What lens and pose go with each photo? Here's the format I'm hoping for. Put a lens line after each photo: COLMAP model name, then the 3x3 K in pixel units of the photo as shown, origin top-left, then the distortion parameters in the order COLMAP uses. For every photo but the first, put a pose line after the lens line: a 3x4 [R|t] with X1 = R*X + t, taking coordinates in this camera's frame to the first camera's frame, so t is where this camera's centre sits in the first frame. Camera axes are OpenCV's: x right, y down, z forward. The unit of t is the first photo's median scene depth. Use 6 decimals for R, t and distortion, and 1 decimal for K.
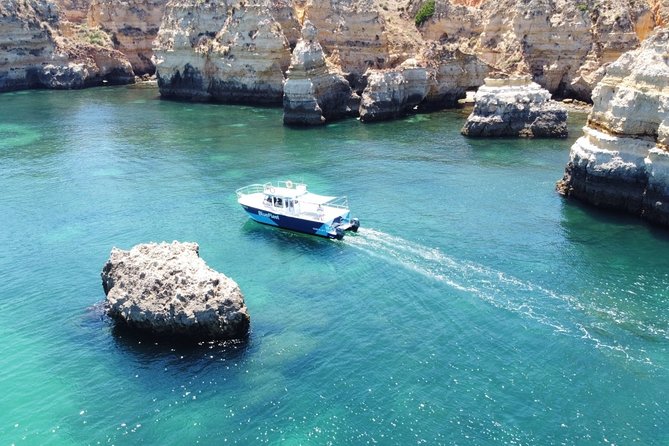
lens RADIAL K [[825.7, 0, 334.6], [0, 825.7, 223.1], [0, 0, 1]] dist [0.008830, 0.000000]
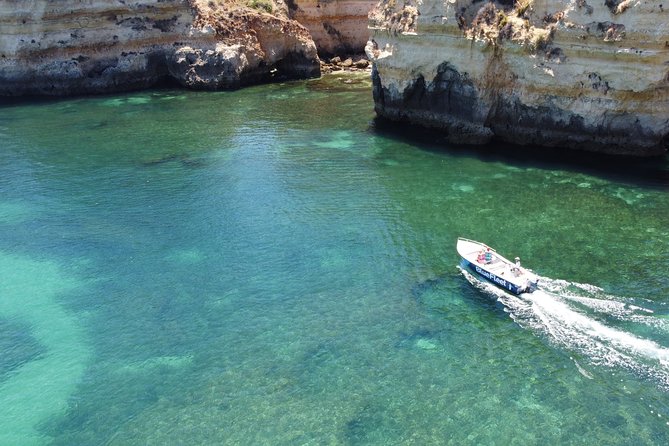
lens RADIAL K [[660.9, 0, 334.4], [0, 660.9, 223.2], [0, 0, 1]] dist [-0.000632, 0.000000]
pose [[0.985072, 0.061903, -0.160626, -0.155896], [-0.042060, 0.991375, 0.124125, -0.130743], [0.166924, -0.115516, 0.979179, 0.543174]]
